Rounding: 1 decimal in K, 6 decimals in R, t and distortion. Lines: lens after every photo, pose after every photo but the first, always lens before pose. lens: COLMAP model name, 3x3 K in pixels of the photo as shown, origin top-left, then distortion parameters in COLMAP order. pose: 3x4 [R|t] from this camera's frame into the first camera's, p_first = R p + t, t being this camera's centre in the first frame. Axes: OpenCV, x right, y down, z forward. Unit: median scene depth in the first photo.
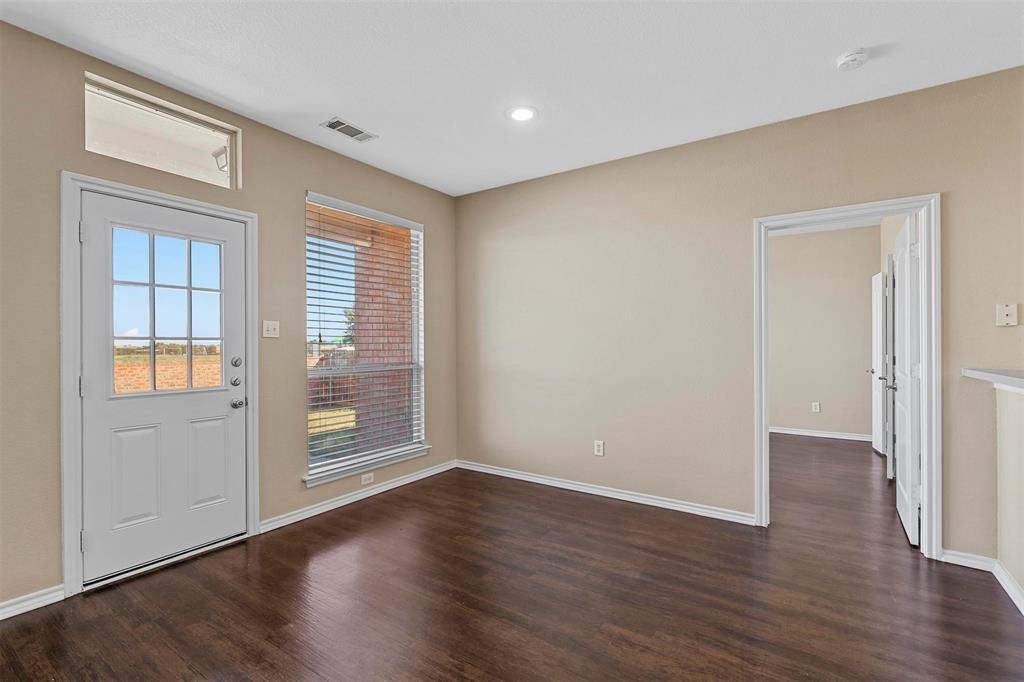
lens RADIAL K [[466.4, 0, 510.7], [0, 466.4, 345.0], [0, 0, 1]] dist [0.001504, -0.000379]
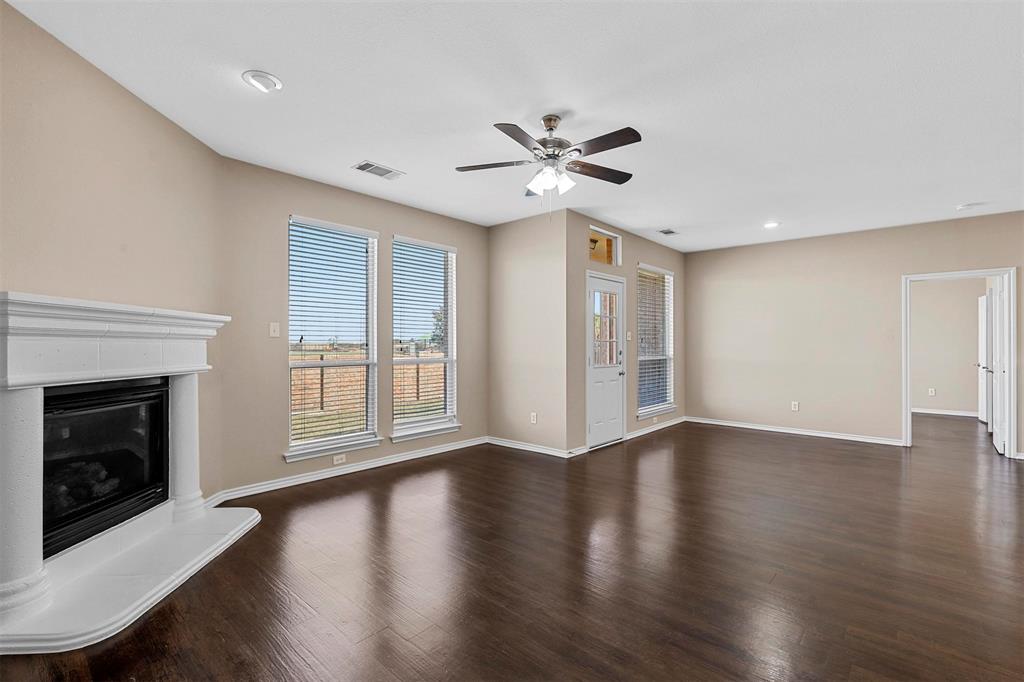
lens RADIAL K [[466.4, 0, 508.4], [0, 466.4, 343.3], [0, 0, 1]] dist [0.001504, -0.000379]
pose [[0.990764, 0.005229, -0.135499, -0.710849], [-0.005704, 0.999979, -0.003115, 0.004406], [0.135480, 0.003860, 0.990773, -0.949922]]
